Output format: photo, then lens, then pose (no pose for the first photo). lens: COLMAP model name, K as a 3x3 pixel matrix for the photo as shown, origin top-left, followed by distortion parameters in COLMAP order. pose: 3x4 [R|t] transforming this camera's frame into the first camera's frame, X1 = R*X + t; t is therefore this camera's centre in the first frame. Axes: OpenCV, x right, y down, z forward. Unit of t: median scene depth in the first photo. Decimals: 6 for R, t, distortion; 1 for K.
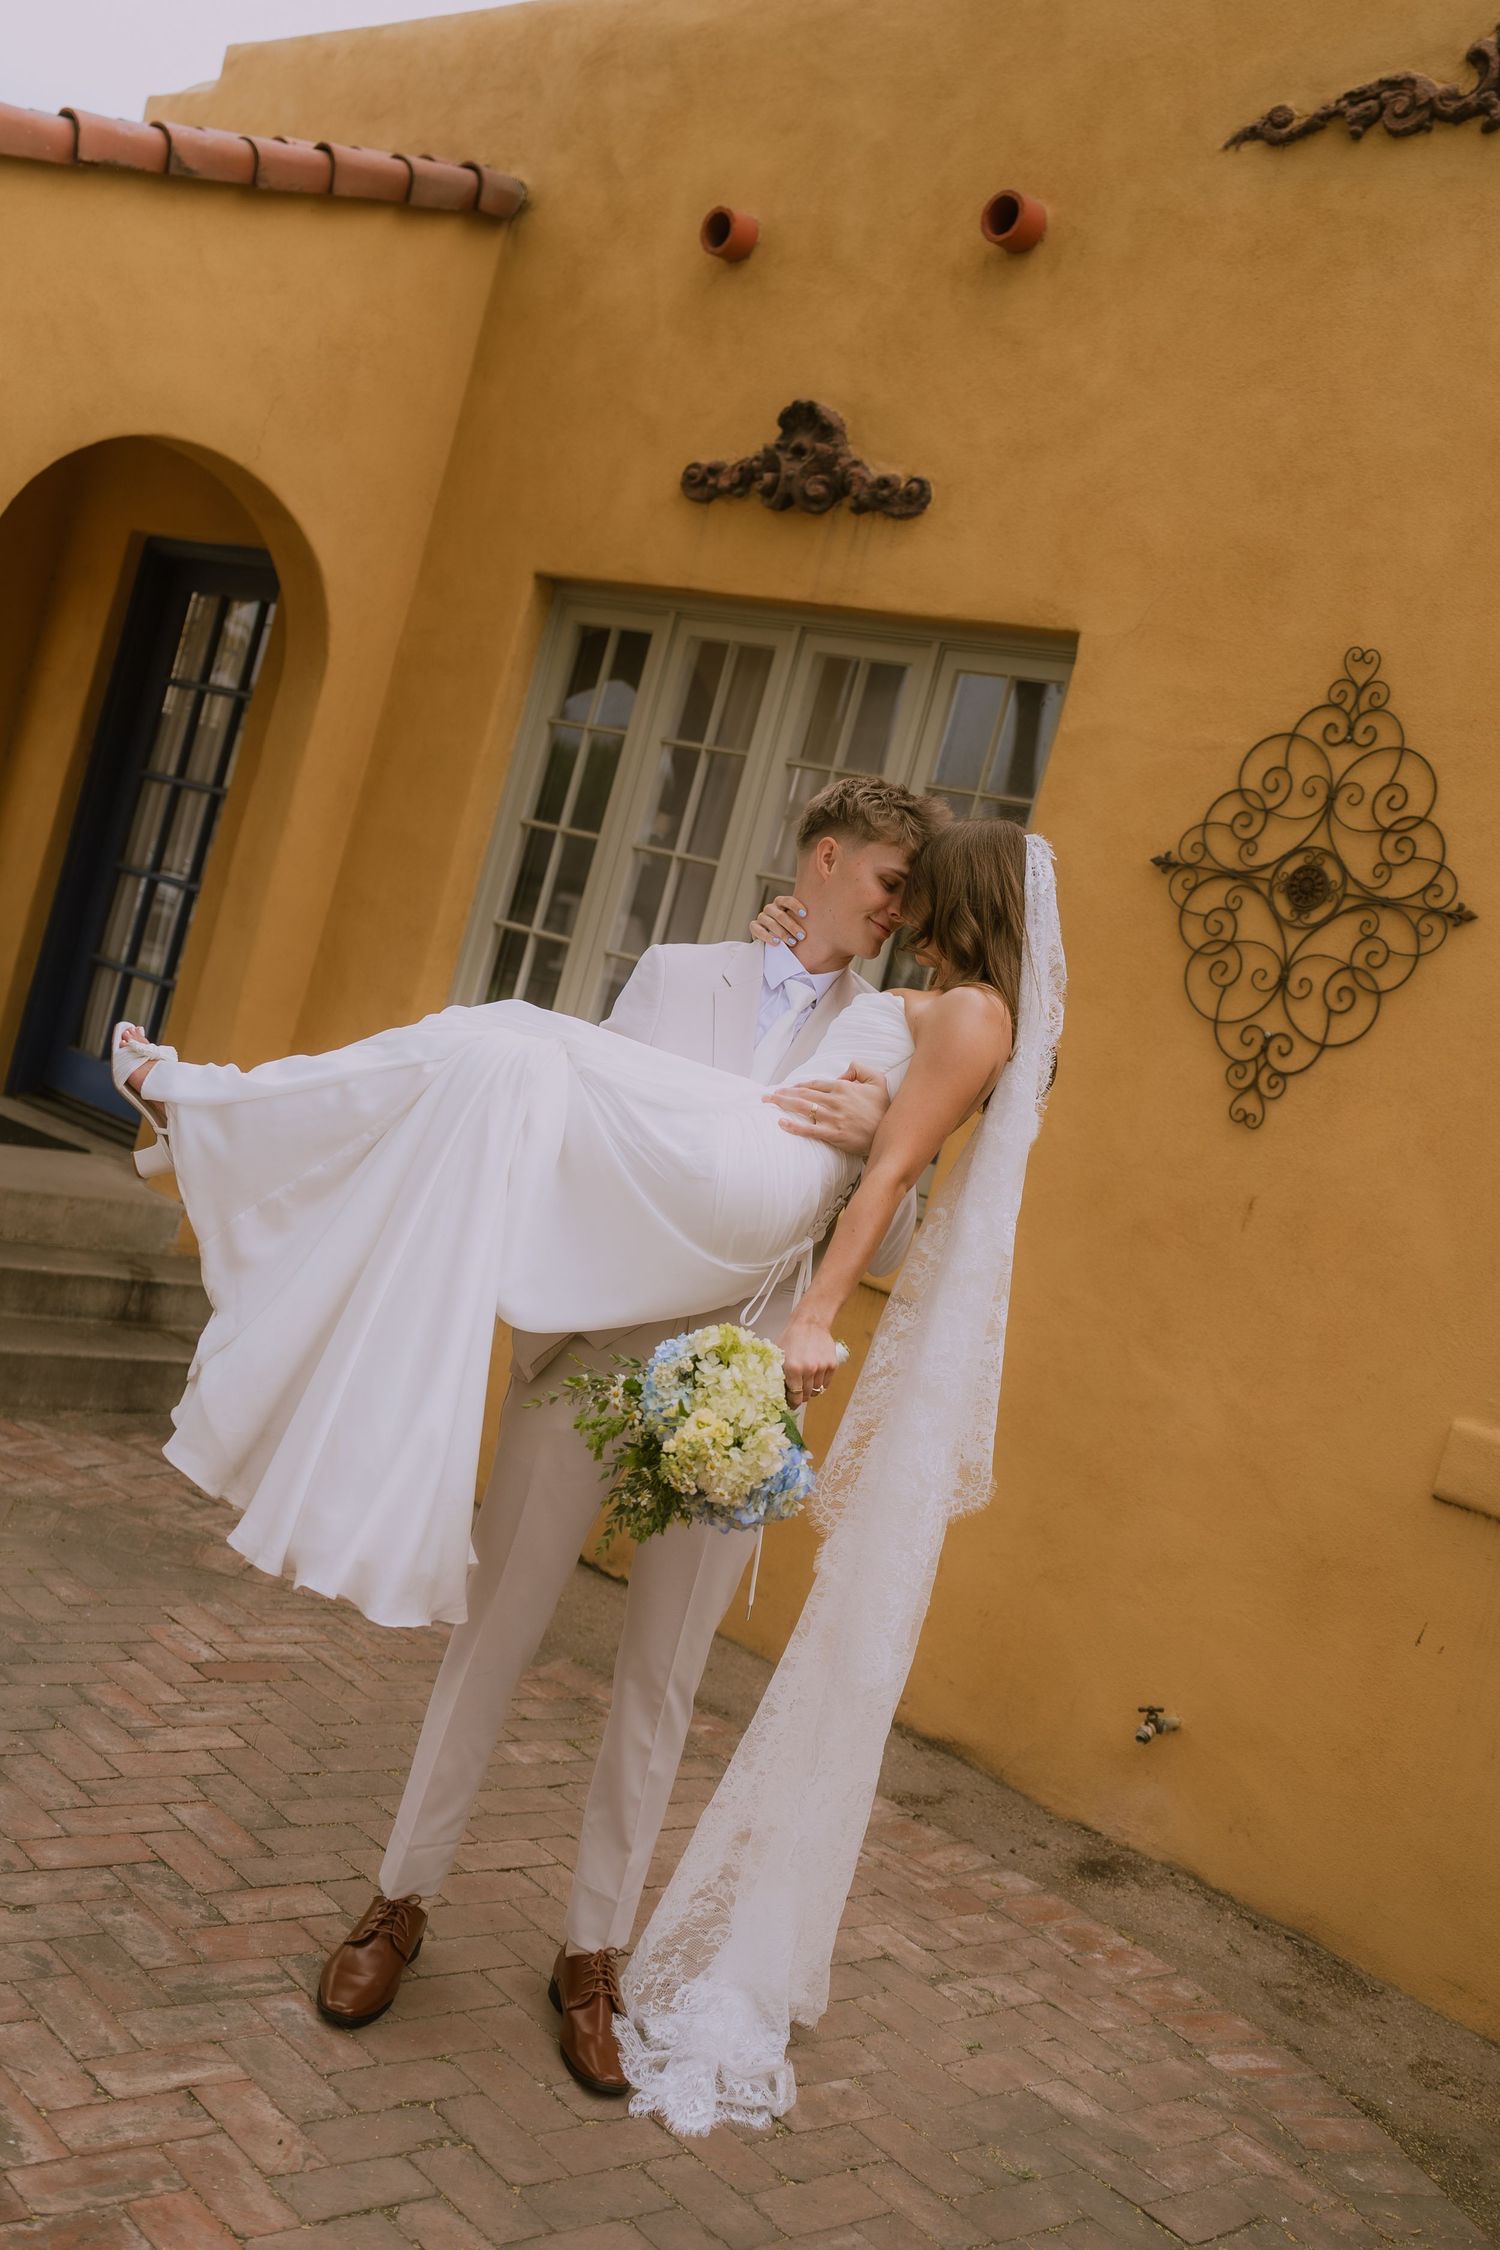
lens RADIAL K [[2283.8, 0, 760.9], [0, 2283.8, 1020.0], [0, 0, 1]] dist [-0.008430, -0.003422]
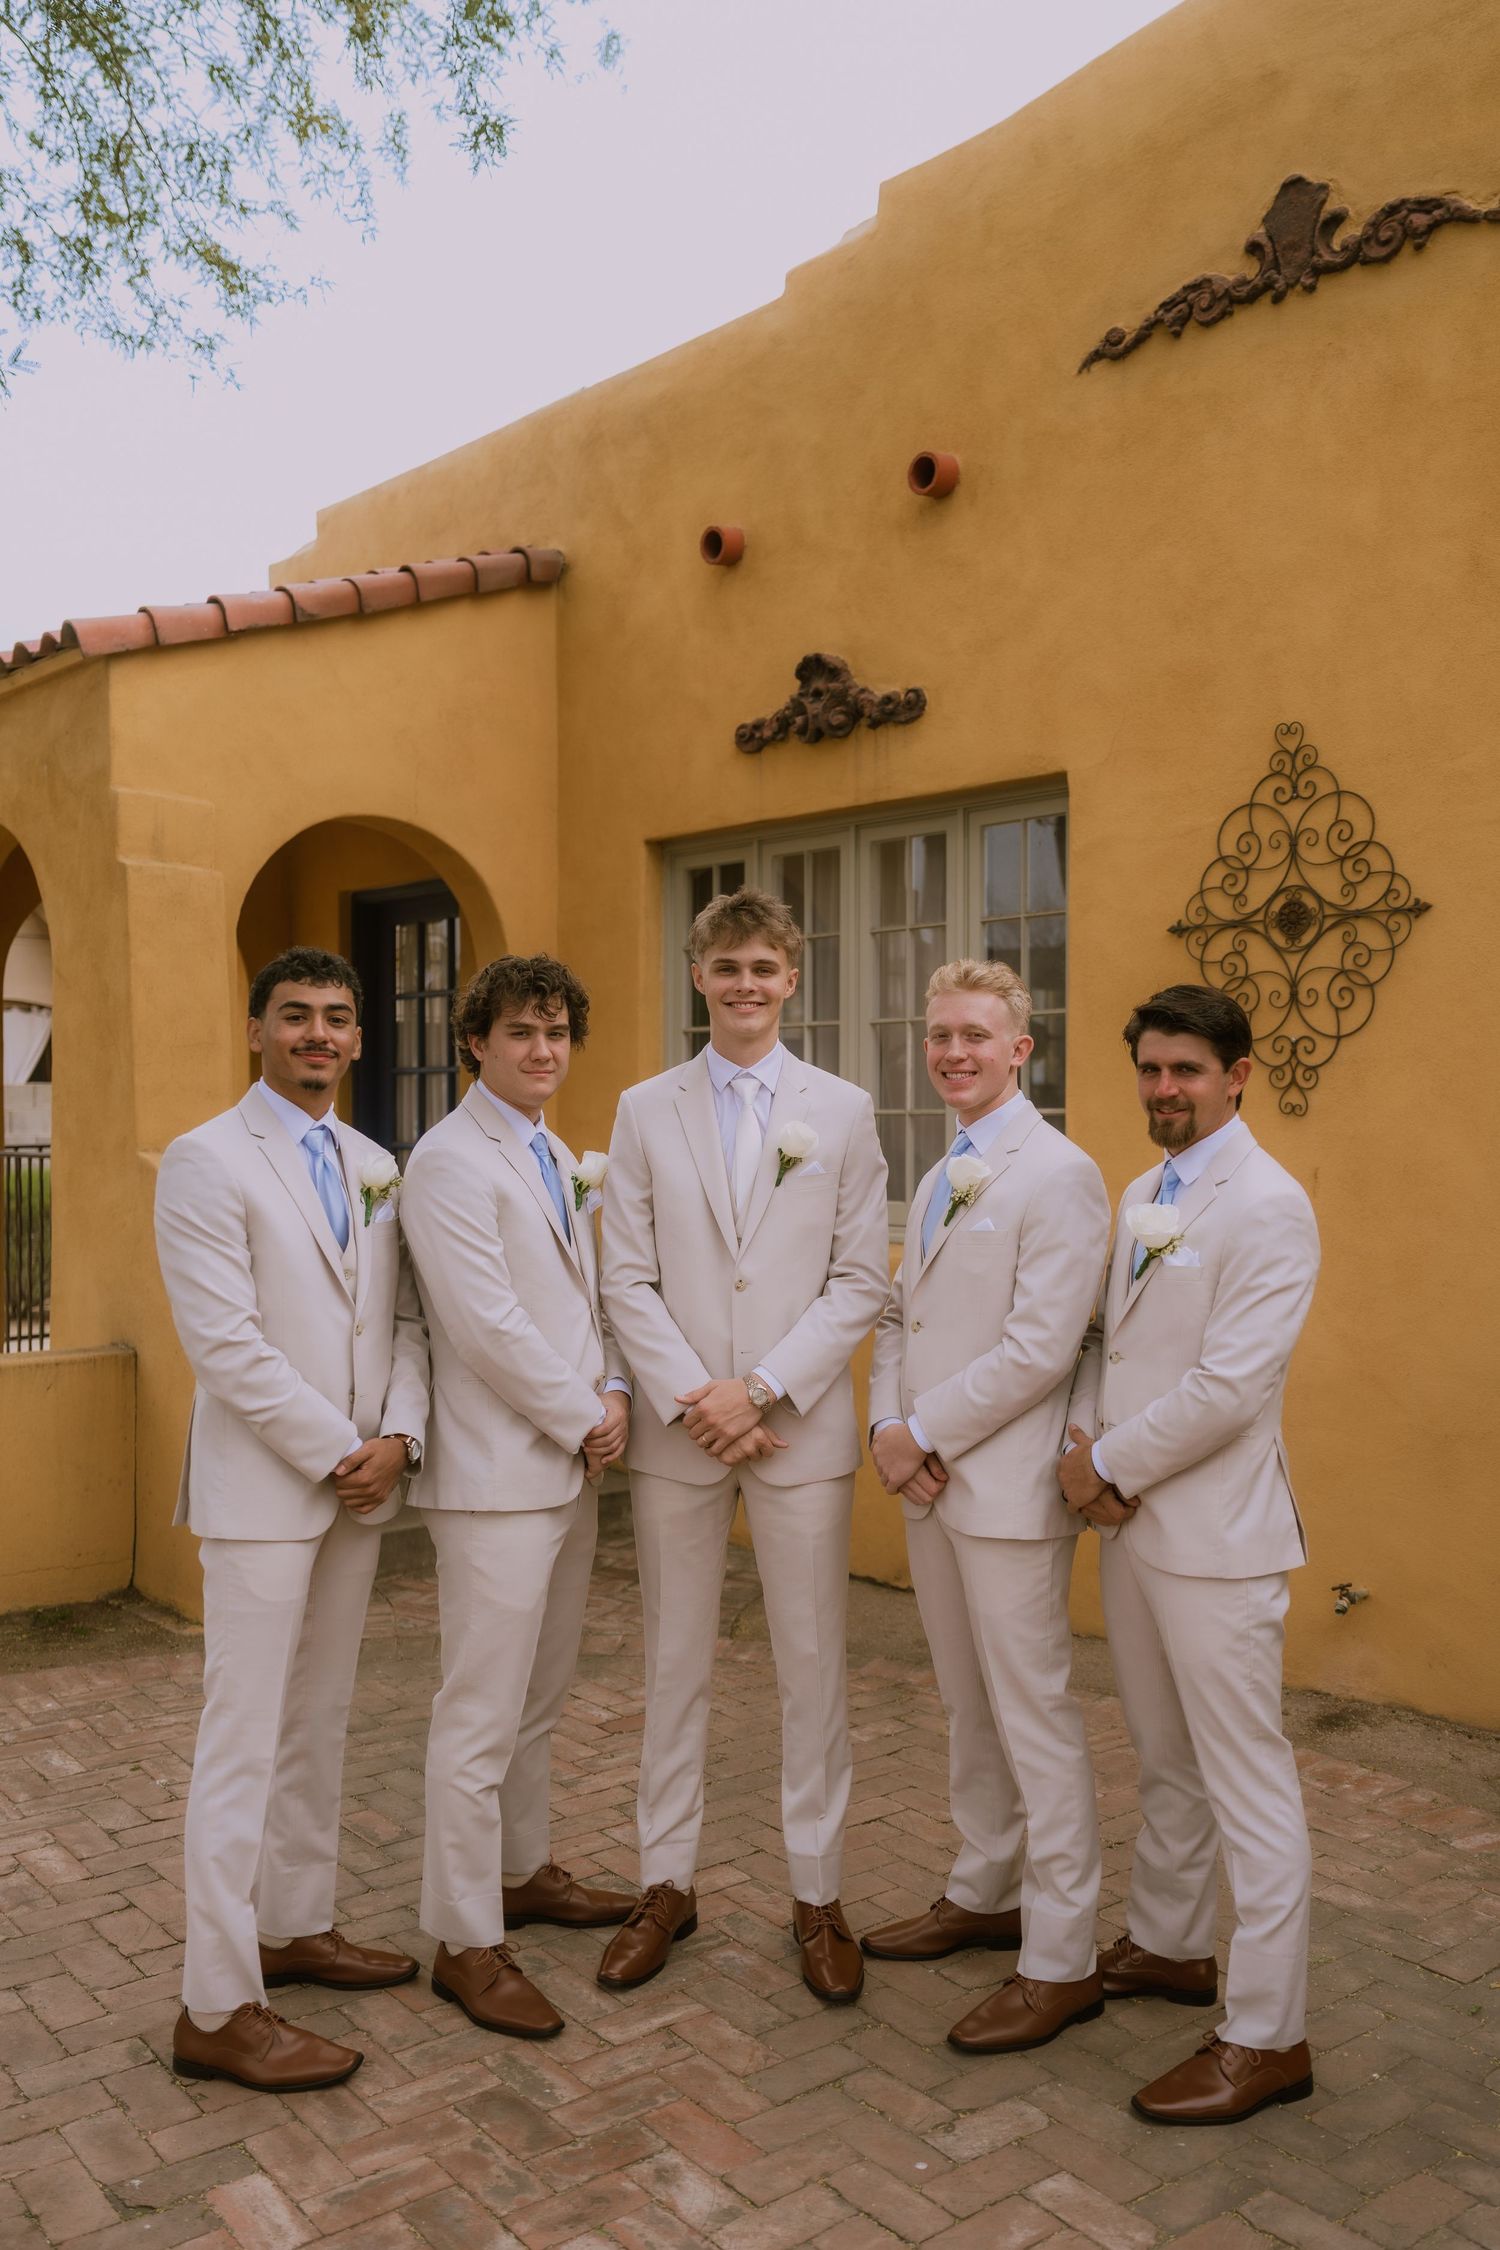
lens RADIAL K [[1854.1, 0, 758.2], [0, 1854.1, 1117.4], [0, 0, 1]] dist [-0.005544, -0.006486]
pose [[0.963078, -0.255800, -0.083952, 0.013577], [0.253882, 0.966673, -0.032962, 0.006249], [0.089586, 0.010431, 0.995924, -0.037682]]
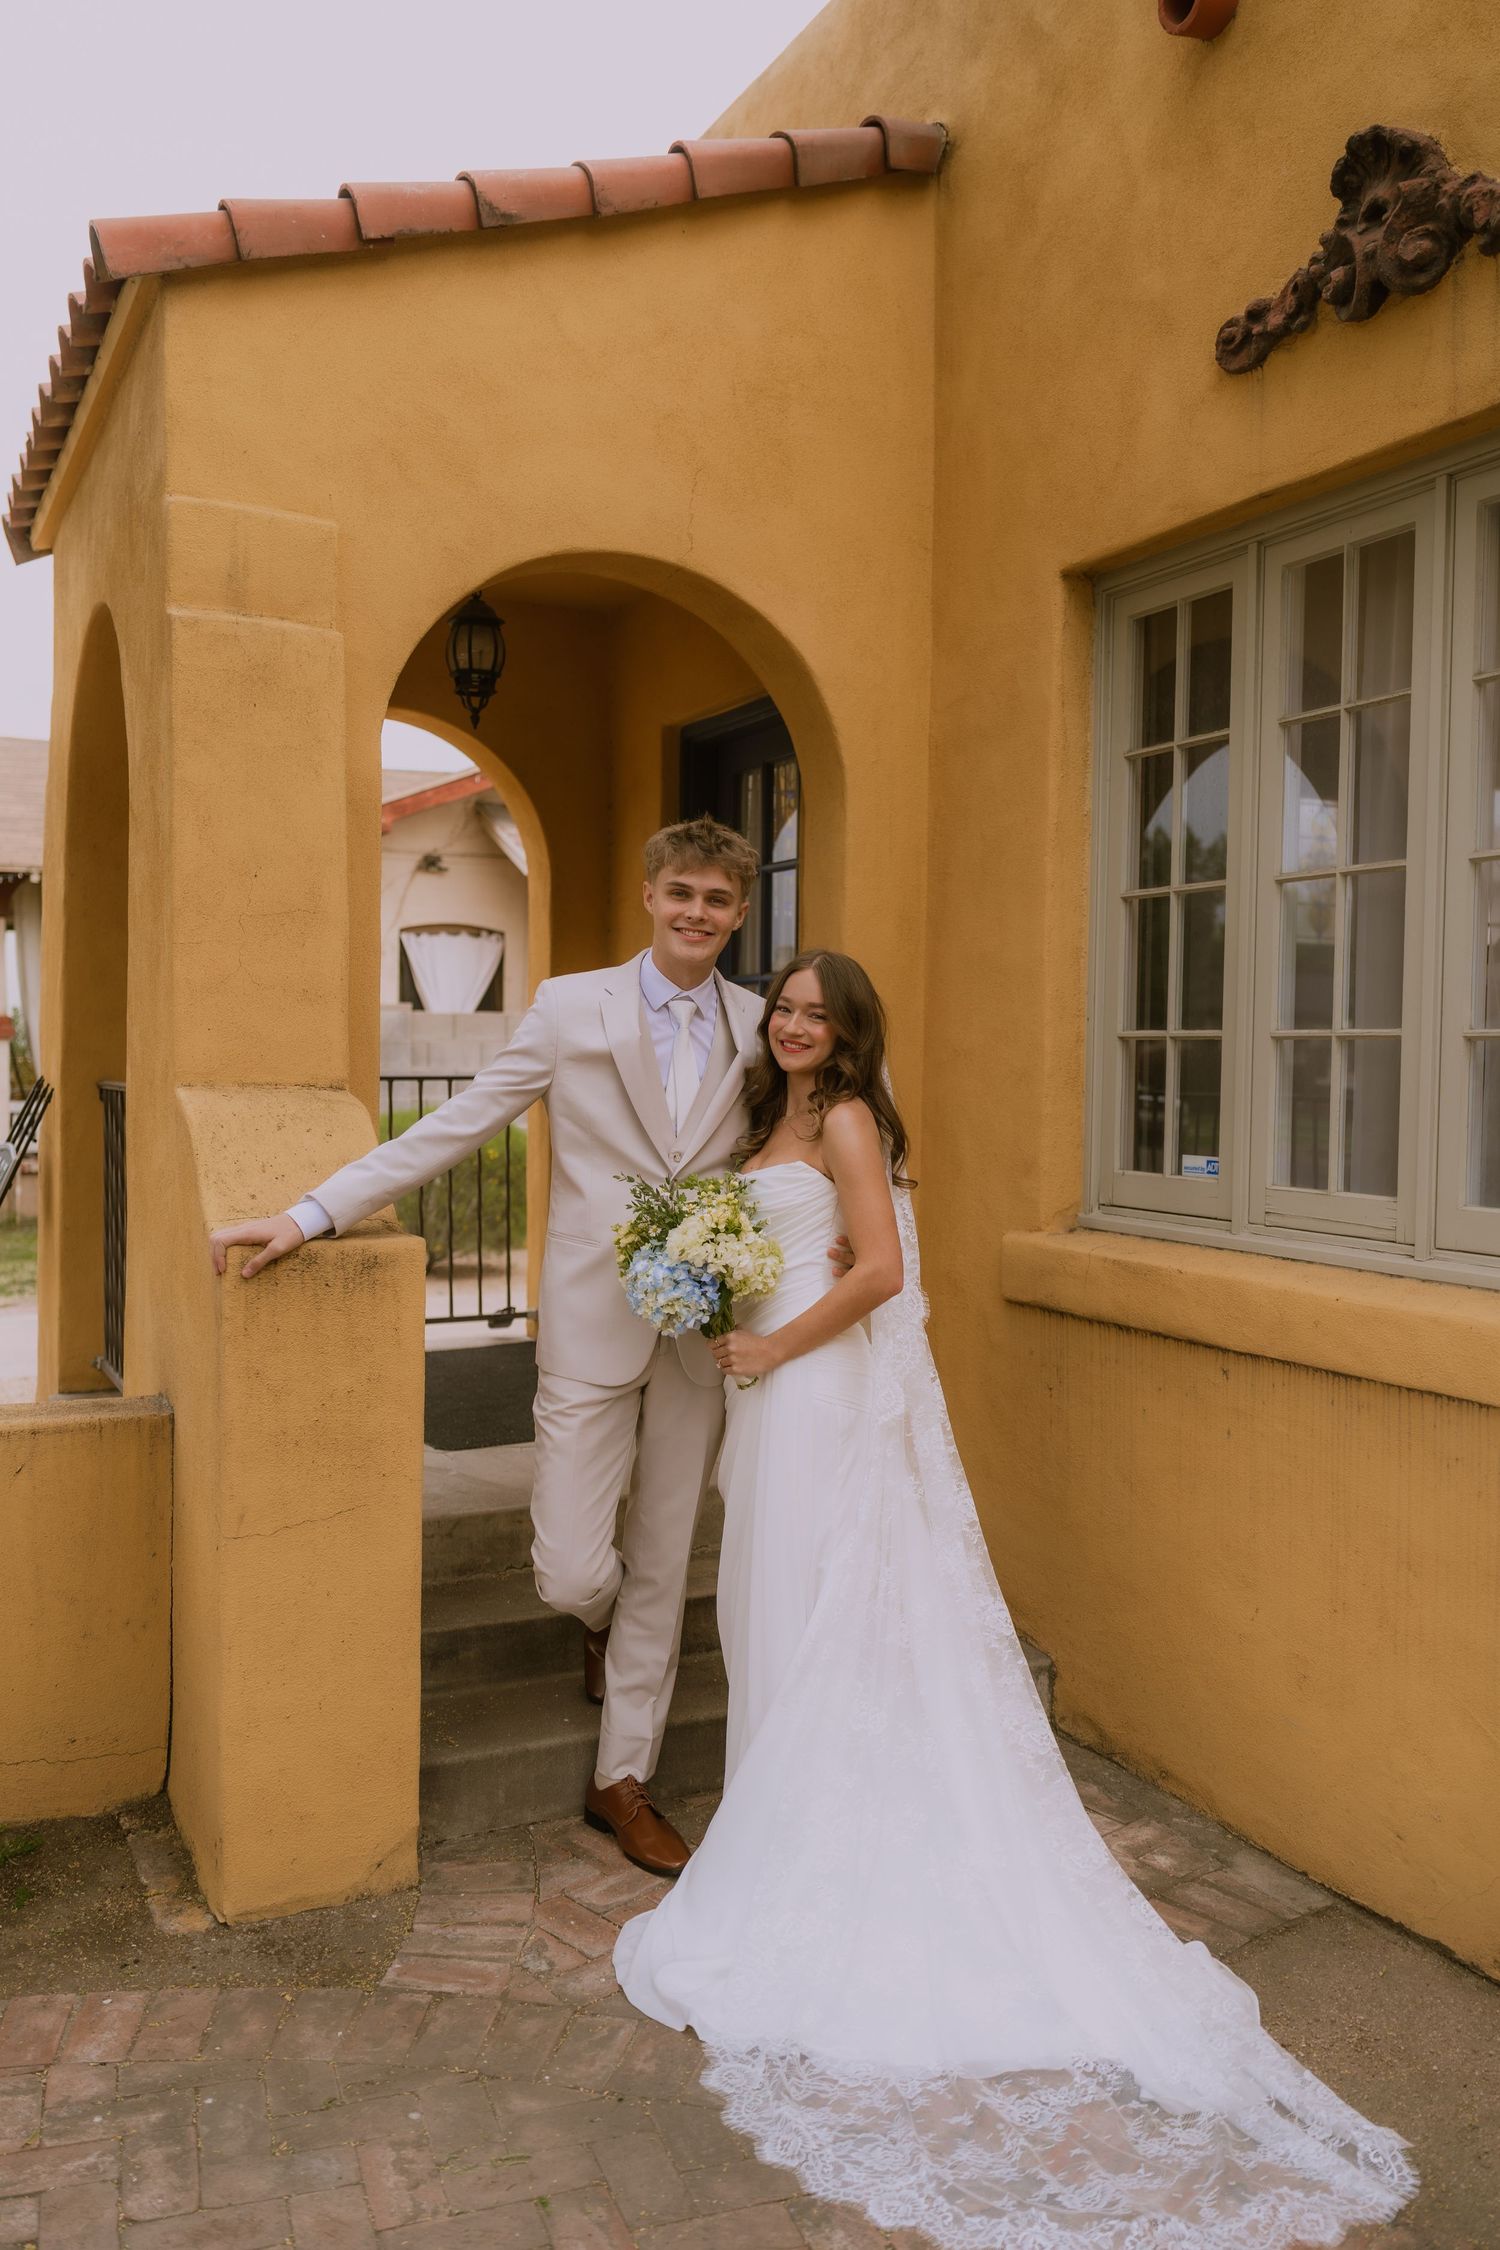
lens RADIAL K [[1833.8, 0, 749.8], [0, 1833.8, 1119.1], [0, 0, 1]] dist [-0.006728, -0.003123]
pose [[0.899759, -0.232363, -0.369379, -0.013657], [0.220998, 0.972505, -0.073447, 0.001260], [0.376290, -0.015547, 0.926372, 0.538688]]
